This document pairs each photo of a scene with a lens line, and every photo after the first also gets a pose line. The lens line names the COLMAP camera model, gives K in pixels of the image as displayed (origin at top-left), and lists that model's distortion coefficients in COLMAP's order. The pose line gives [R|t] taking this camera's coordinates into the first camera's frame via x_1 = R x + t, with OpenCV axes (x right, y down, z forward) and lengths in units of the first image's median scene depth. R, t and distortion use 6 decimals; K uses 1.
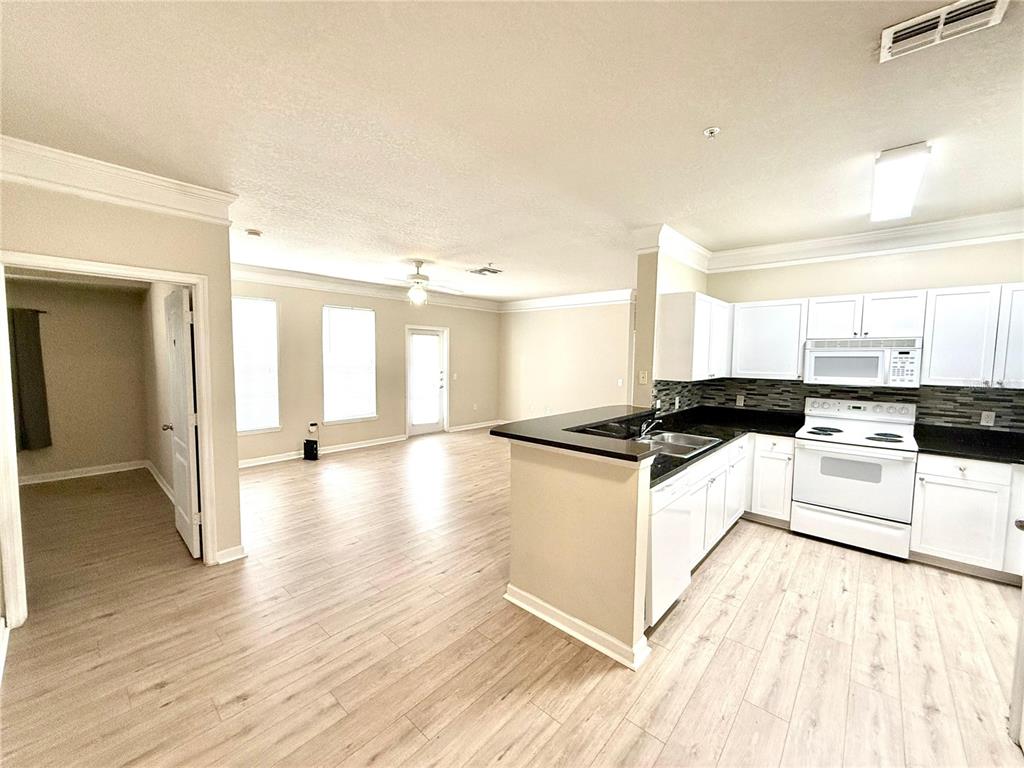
lens RADIAL K [[408.3, 0, 509.2], [0, 408.3, 384.8], [0, 0, 1]] dist [-0.000508, -0.000148]
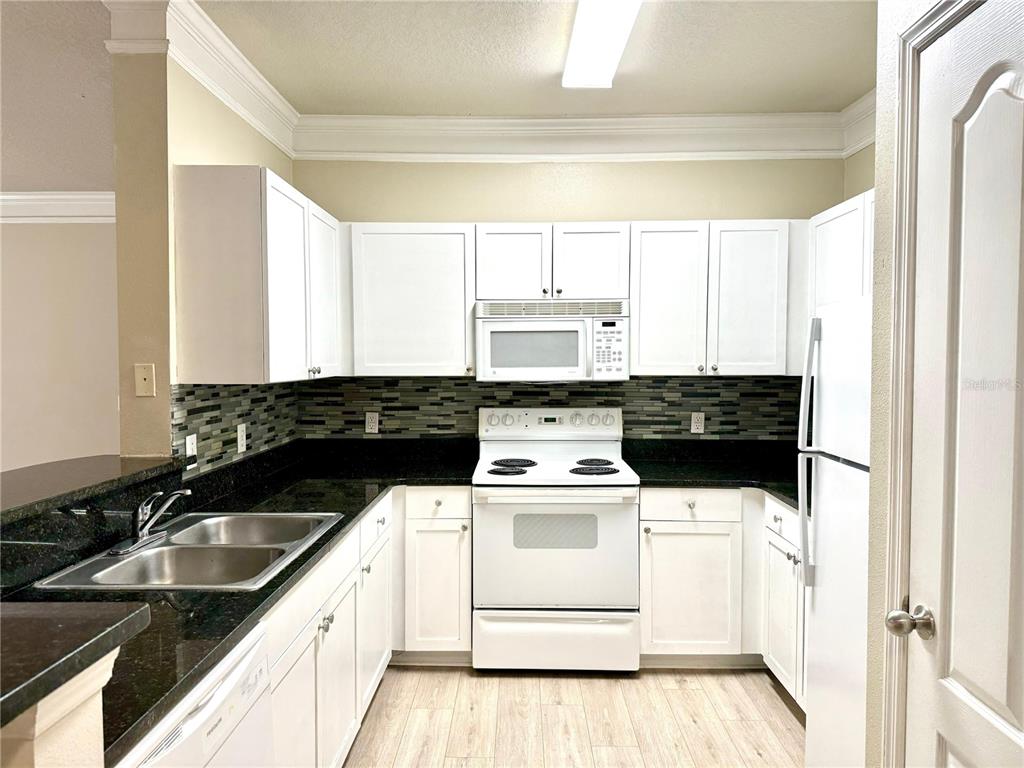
lens RADIAL K [[713.5, 0, 513.4], [0, 713.5, 386.7], [0, 0, 1]] dist [0.106783, -0.162366]
pose [[0.749182, -0.037596, 0.661297, 0.139153], [0.056133, 0.998400, -0.006833, 0.012732], [-0.659981, 0.042240, 0.750093, 0.268348]]
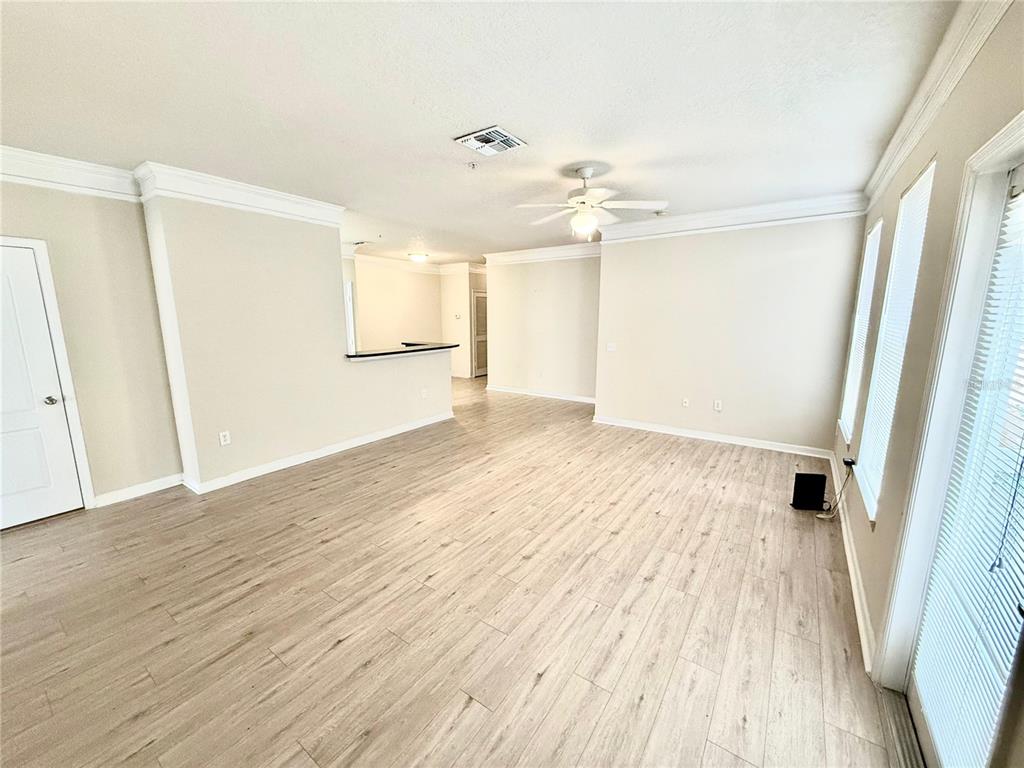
lens RADIAL K [[408.3, 0, 509.2], [0, 408.3, 384.8], [0, 0, 1]] dist [-0.000508, -0.000148]
pose [[-0.992684, 0.013335, -0.120005, -0.030408], [-0.016572, 0.969431, 0.244805, -0.175087], [0.119601, 0.245003, -0.962117, 2.339246]]
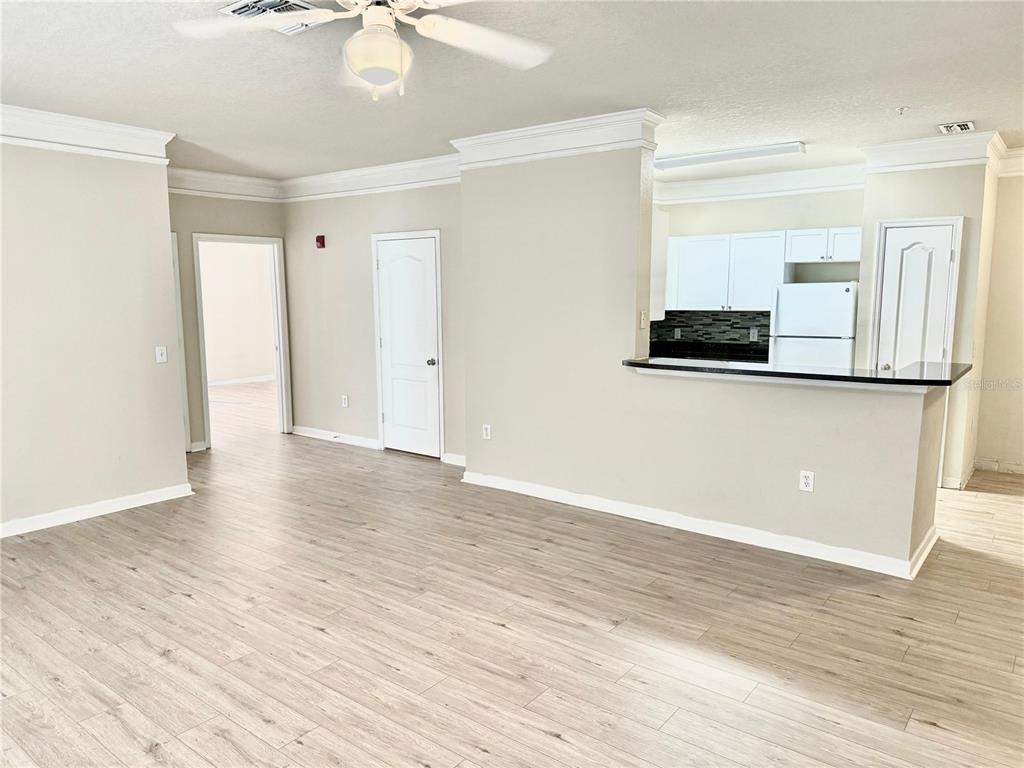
lens RADIAL K [[713.5, 0, 513.4], [0, 713.5, 386.7], [0, 0, 1]] dist [0.106783, -0.162366]
pose [[-0.077153, -0.143322, 0.986664, -0.975679], [0.072811, 0.986162, 0.148943, -0.110561], [-0.994357, 0.083331, -0.065650, 1.345271]]
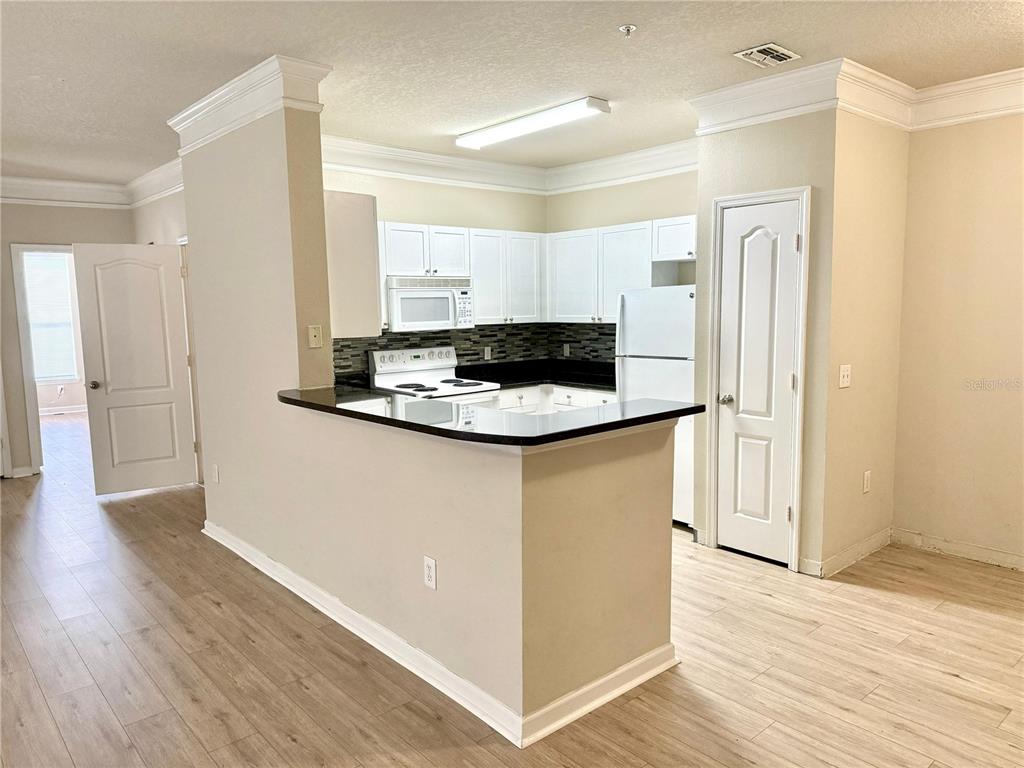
lens RADIAL K [[713.5, 0, 513.4], [0, 713.5, 386.7], [0, 0, 1]] dist [0.106783, -0.162366]
pose [[0.114610, -0.128233, 0.985099, -0.634240], [0.088485, 0.989010, 0.118447, -0.043037], [-0.989462, 0.073592, 0.124697, 0.614583]]
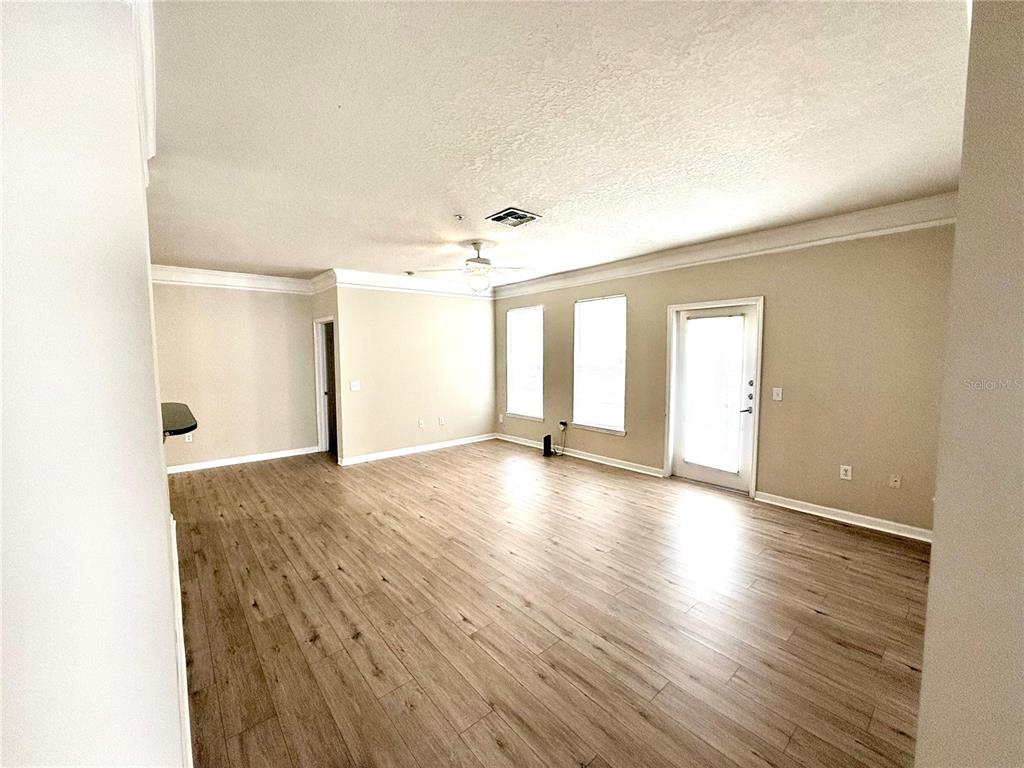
lens RADIAL K [[408.3, 0, 509.2], [0, 408.3, 384.8], [0, 0, 1]] dist [-0.000508, -0.000148]
pose [[-0.129407, 0.063418, -0.989561, 0.878861], [-0.064467, 0.995303, 0.072217, -0.100862], [0.989494, 0.073140, -0.124711, 1.652560]]
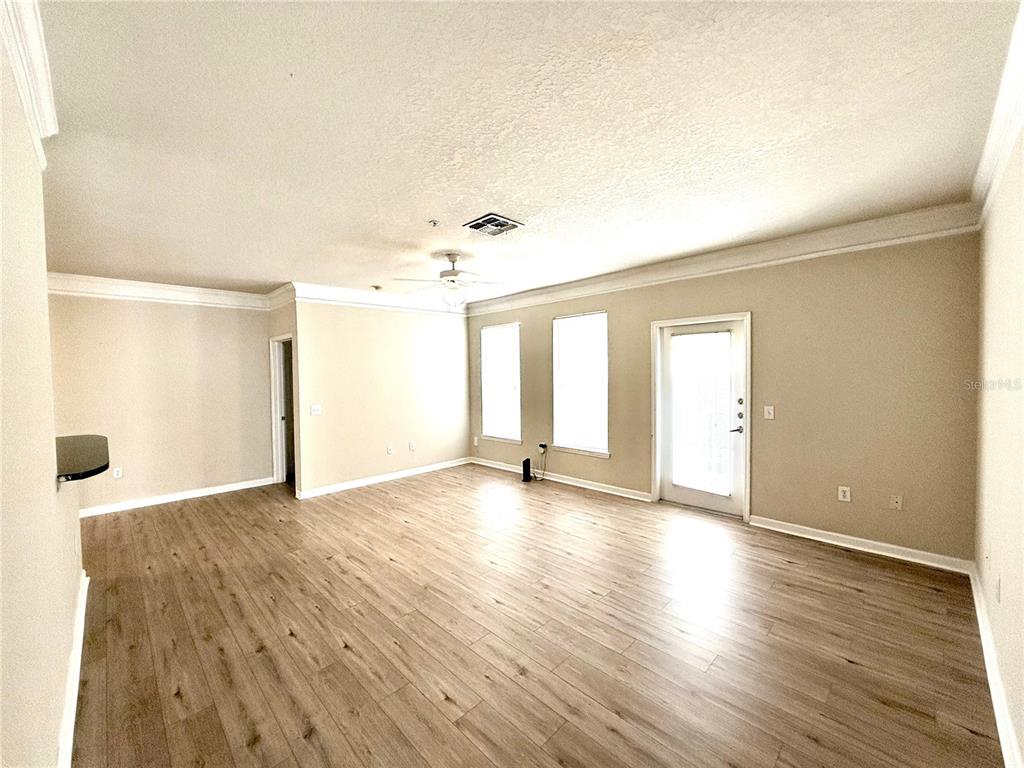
lens RADIAL K [[408.3, 0, 509.2], [0, 408.3, 384.8], [0, 0, 1]] dist [-0.000508, -0.000148]
pose [[-0.054239, 0.018773, -0.998351, 0.787679], [-0.055169, 0.998240, 0.021769, -0.100687], [0.997003, 0.056259, -0.053108, 1.614853]]
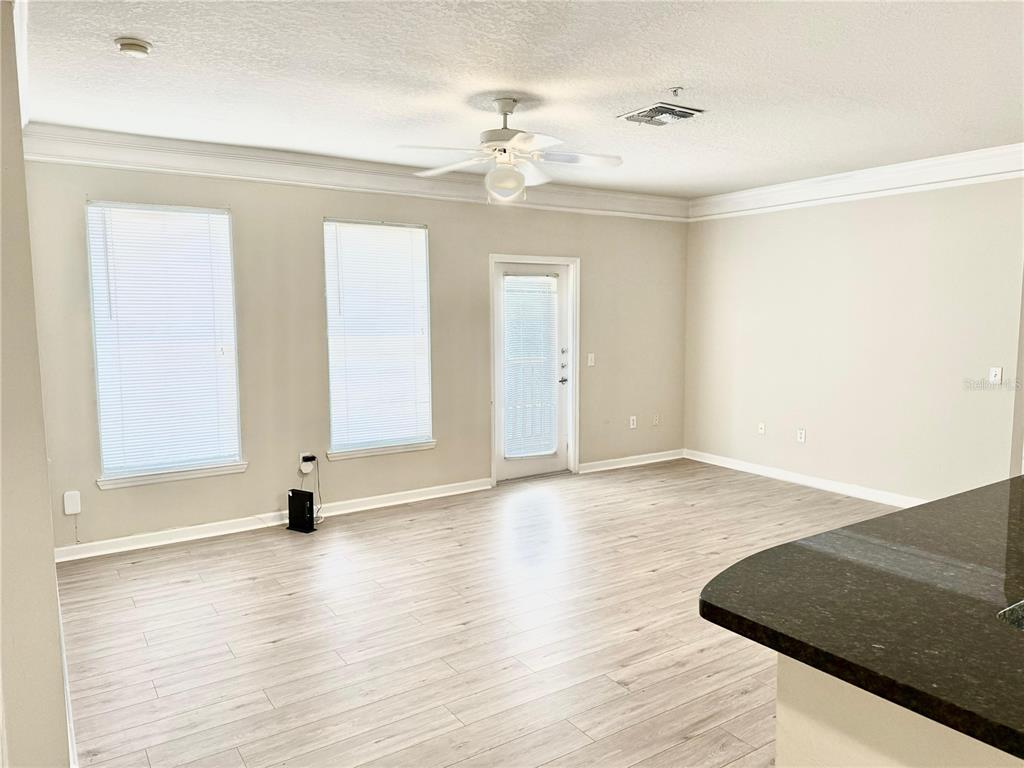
lens RADIAL K [[713.5, 0, 513.4], [0, 713.5, 386.7], [0, 0, 1]] dist [0.106783, -0.162366]
pose [[0.970149, 0.009279, -0.242333, -0.036676], [-0.001602, 0.999491, 0.031857, -0.031891], [0.242505, -0.030518, 0.969670, 0.346833]]
